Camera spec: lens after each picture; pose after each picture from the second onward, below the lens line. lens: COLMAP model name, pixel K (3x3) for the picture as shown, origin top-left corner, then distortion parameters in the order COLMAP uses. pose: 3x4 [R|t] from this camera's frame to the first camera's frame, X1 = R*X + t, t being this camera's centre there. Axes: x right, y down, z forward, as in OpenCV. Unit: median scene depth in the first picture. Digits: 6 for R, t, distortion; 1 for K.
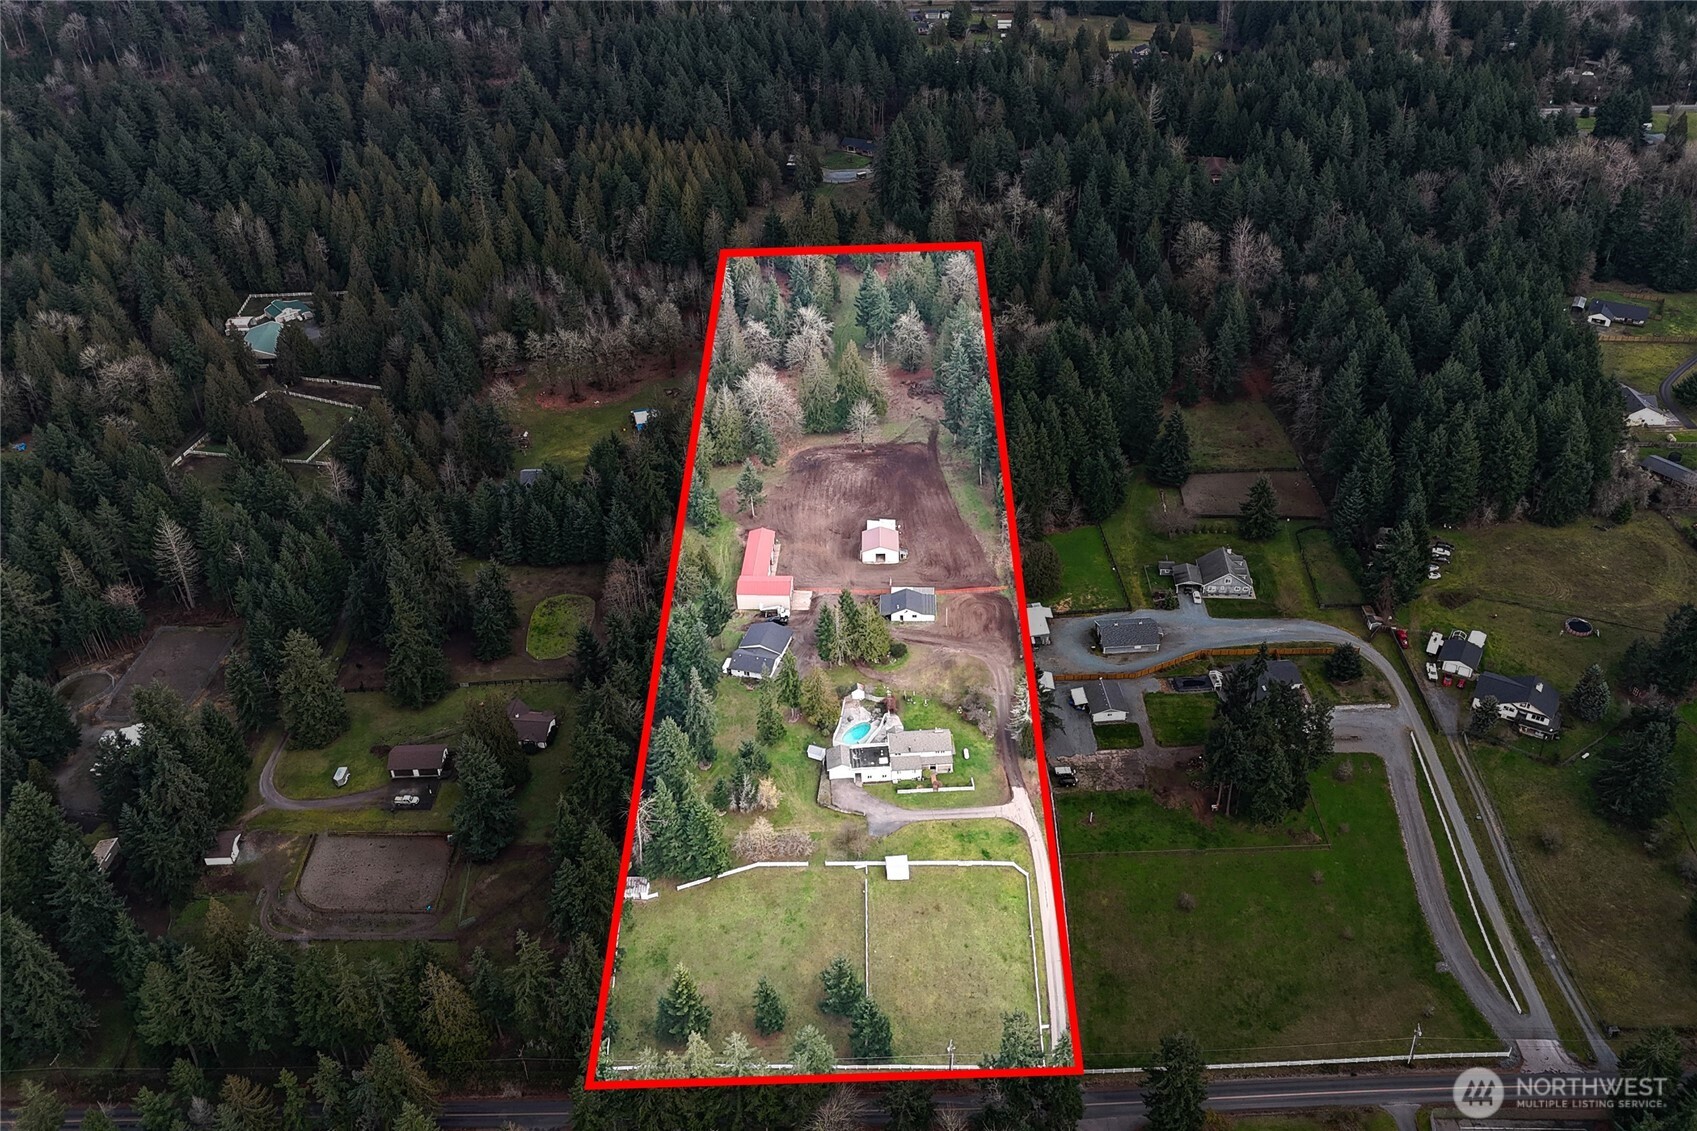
lens RADIAL K [[1422.1, 0, 848.5], [0, 1422.1, 565.5], [0, 0, 1]] dist [0.082517, -0.101416]
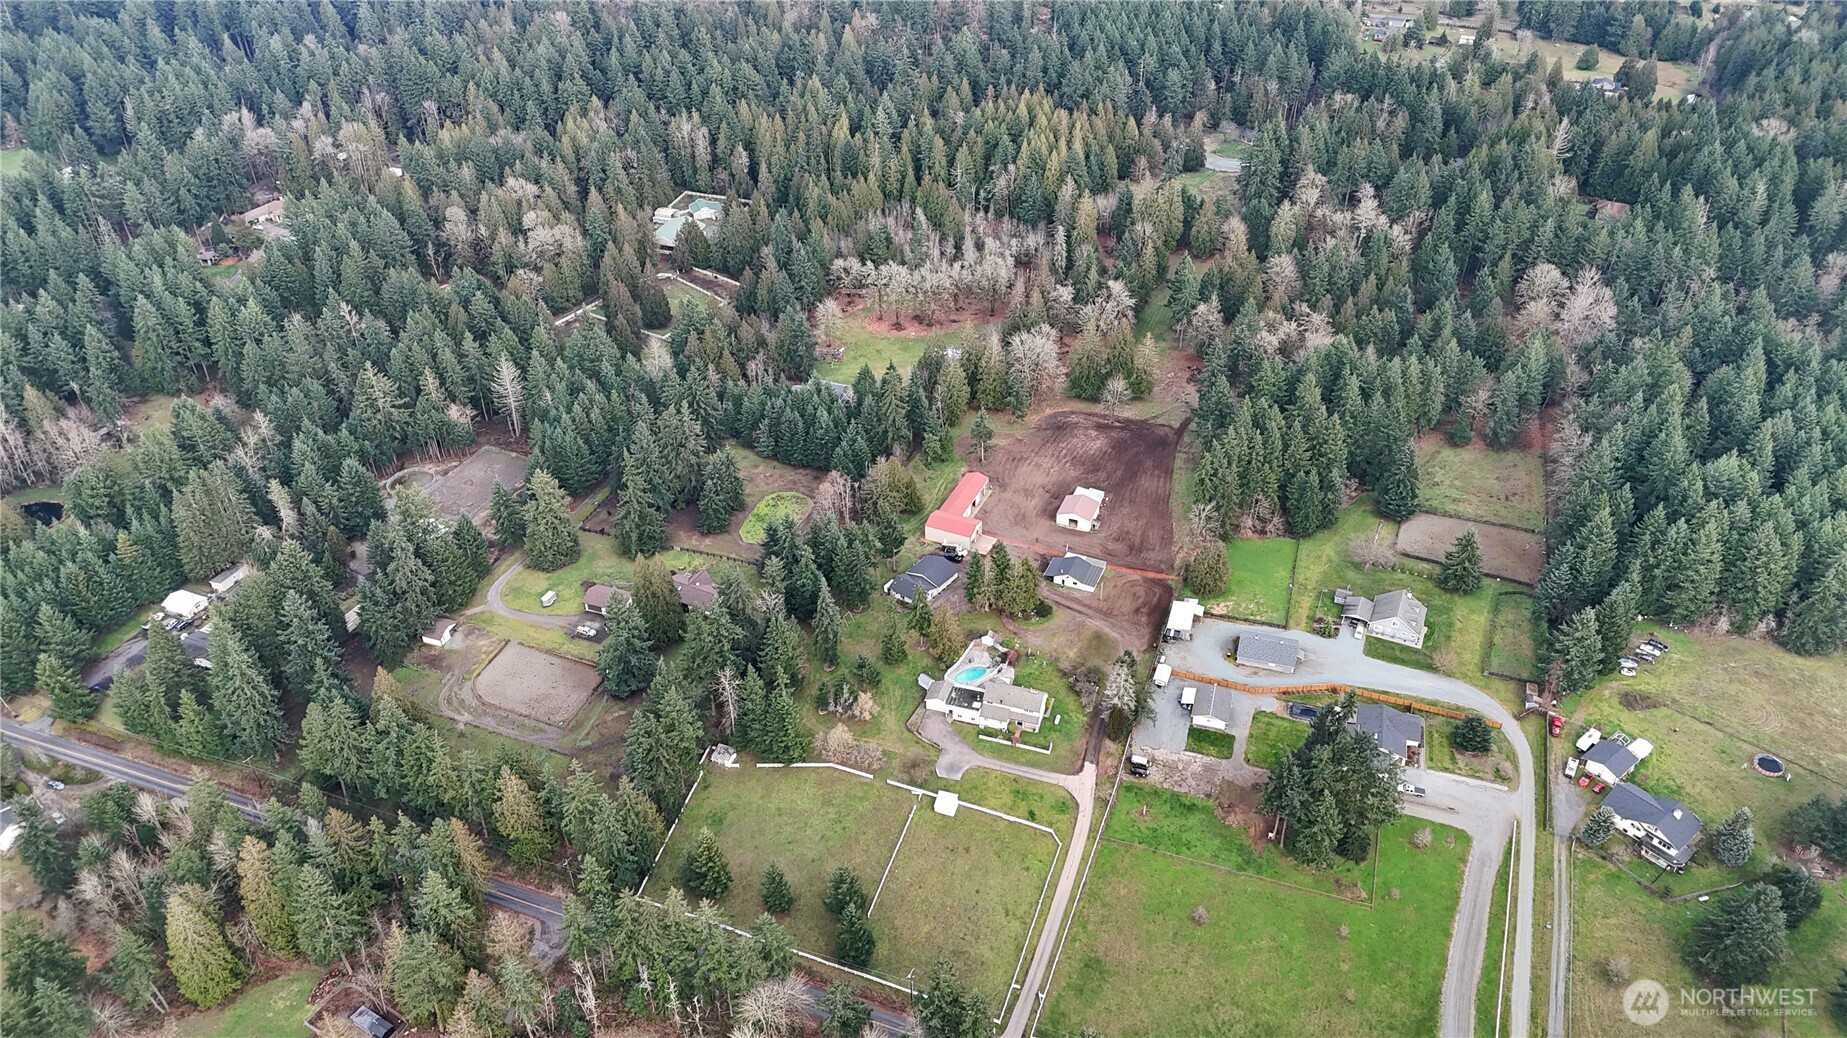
lens RADIAL K [[1307.1, 0, 923.5], [0, 1307.1, 519.0], [0, 0, 1]] dist [0.077472, -0.075965]
pose [[0.937080, 0.222513, -0.269015, 0.178345], [-0.218316, 0.974802, 0.045823, -0.028637], [0.272432, 0.015790, 0.962045, 0.033165]]
